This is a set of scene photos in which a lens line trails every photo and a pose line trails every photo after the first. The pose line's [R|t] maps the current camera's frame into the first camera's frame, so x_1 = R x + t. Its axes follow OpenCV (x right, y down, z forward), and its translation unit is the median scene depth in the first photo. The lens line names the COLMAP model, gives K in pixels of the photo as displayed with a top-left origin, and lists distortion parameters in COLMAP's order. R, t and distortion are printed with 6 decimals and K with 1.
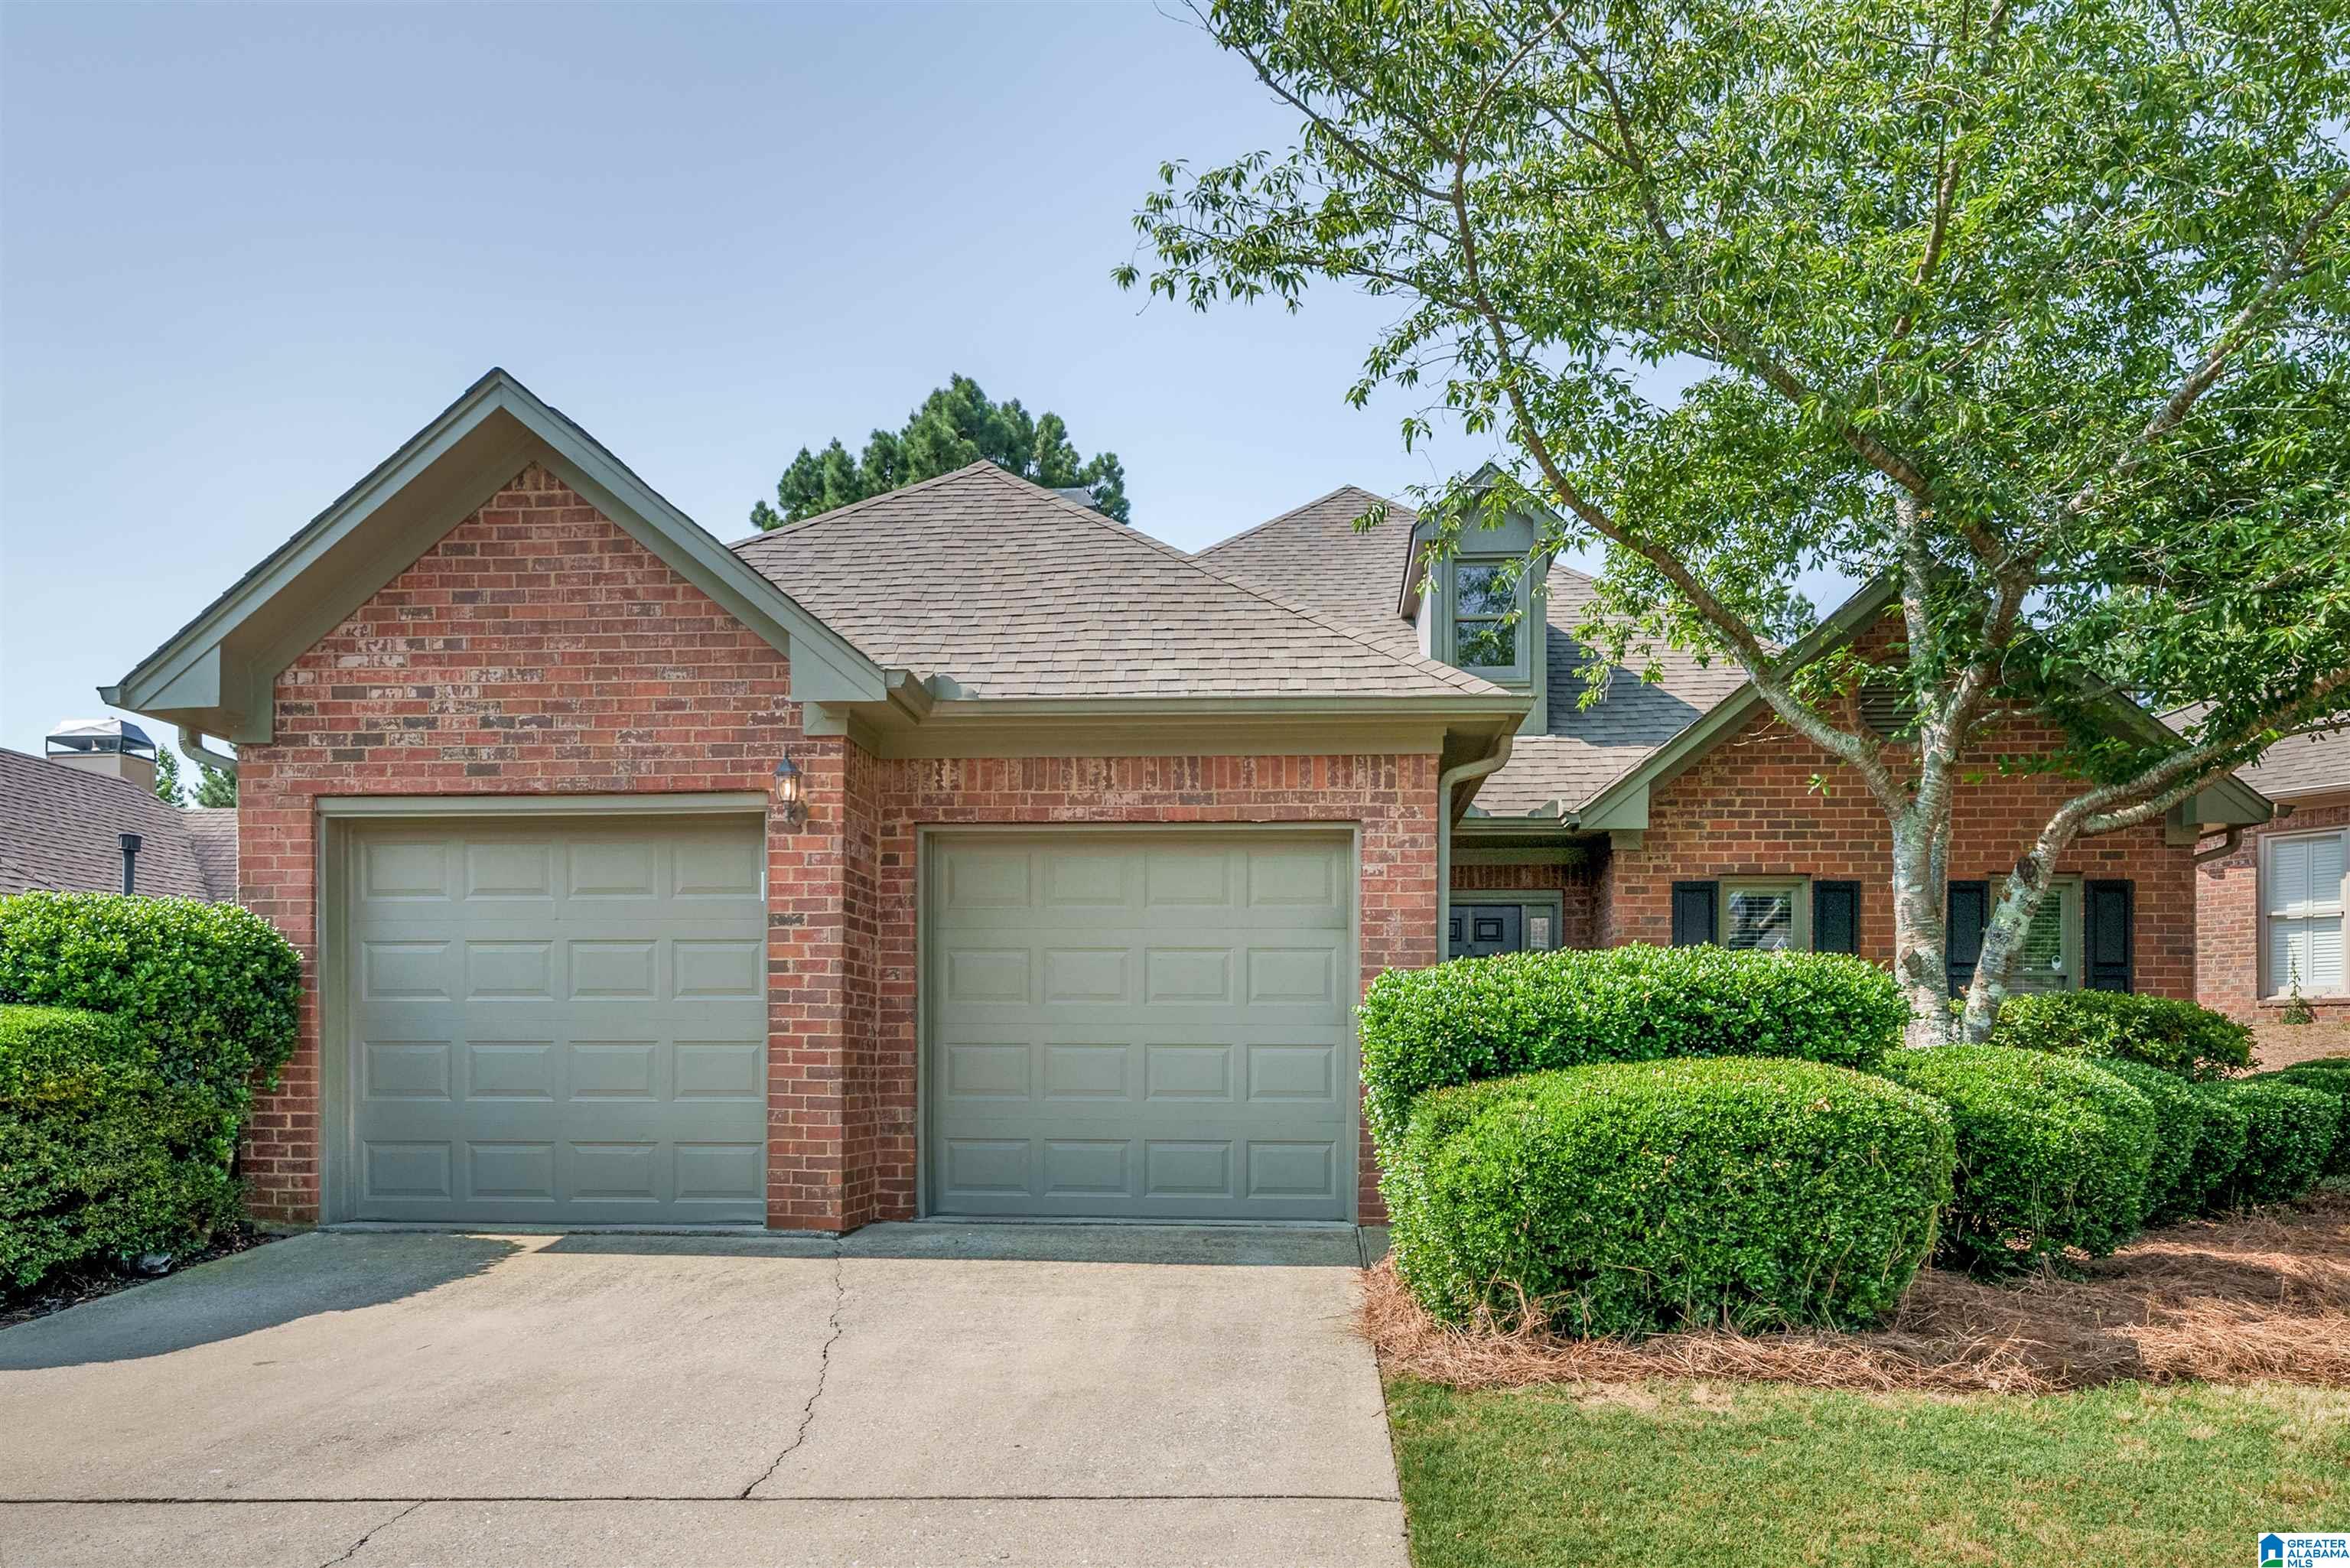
lens RADIAL K [[1298.1, 0, 1175.0], [0, 1298.1, 892.8], [0, 0, 1]] dist [0.001336, 0.000654]
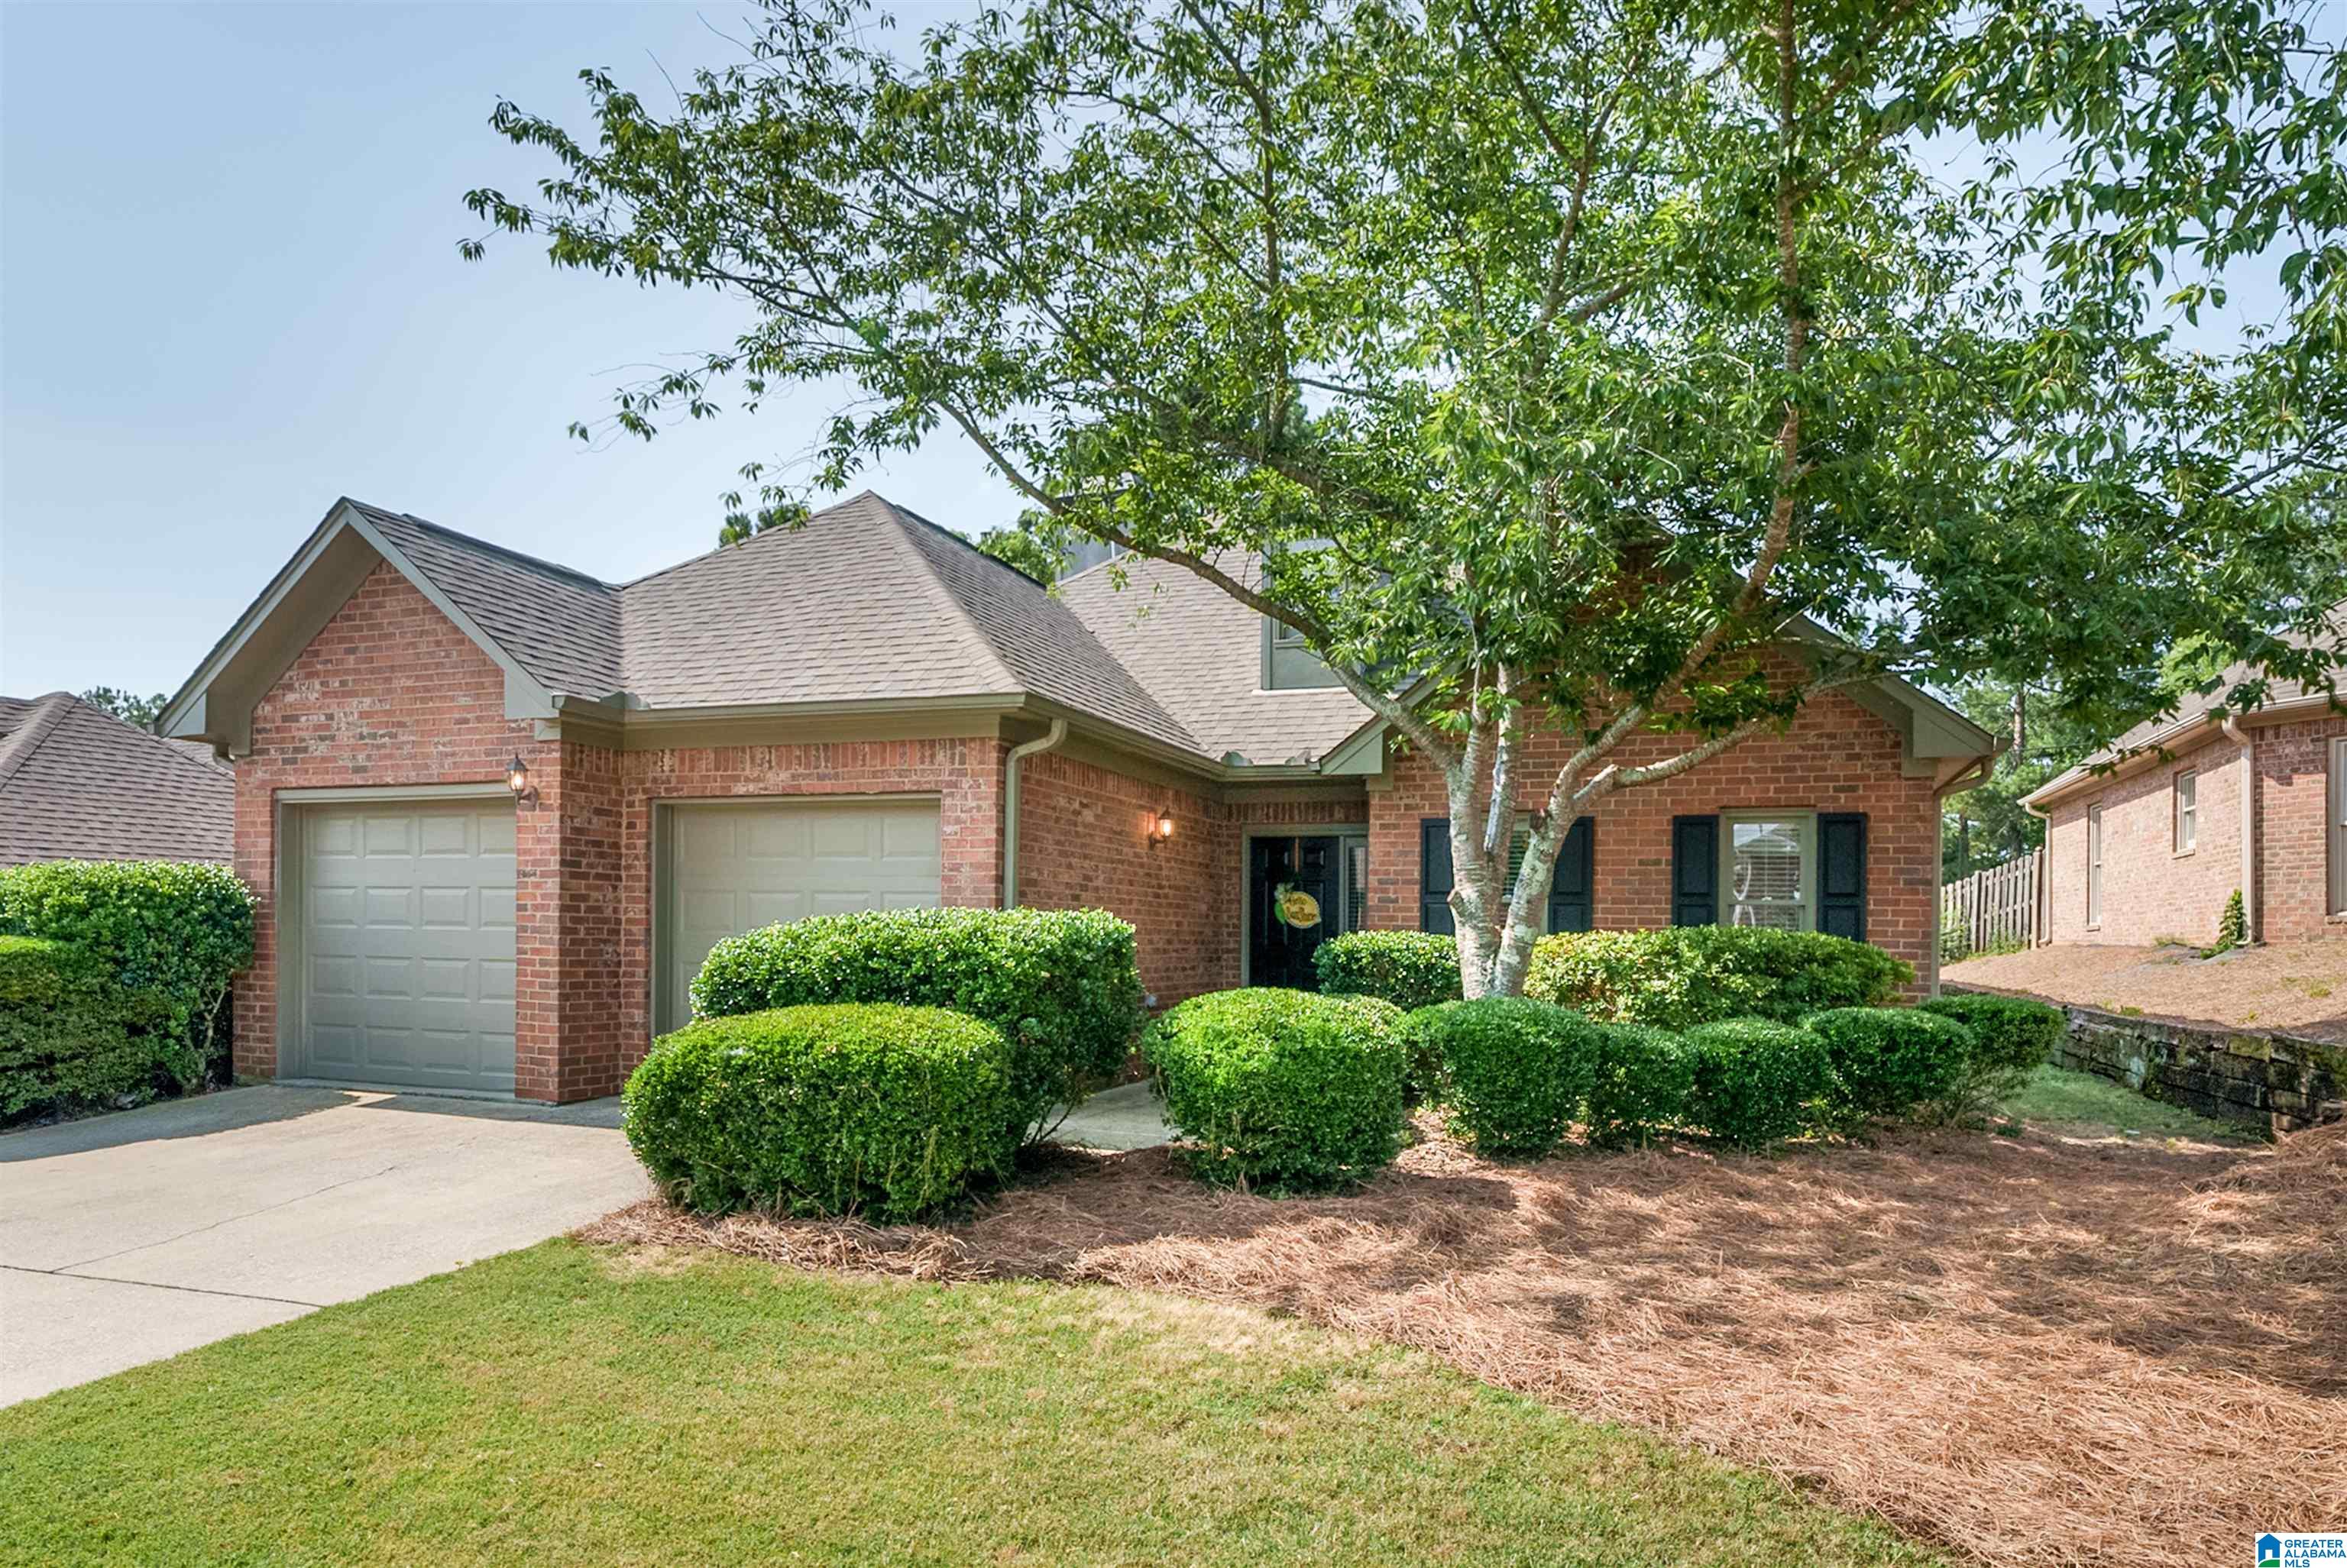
lens RADIAL K [[1158.1, 0, 1173.5], [0, 1158.1, 784.0], [0, 0, 1]] dist [-0.001848, 0.000107]
pose [[0.969424, -0.019294, -0.244630, 0.660884], [0.017150, 0.999794, -0.010891, -0.048831], [0.244790, 0.006362, 0.969555, -0.027897]]
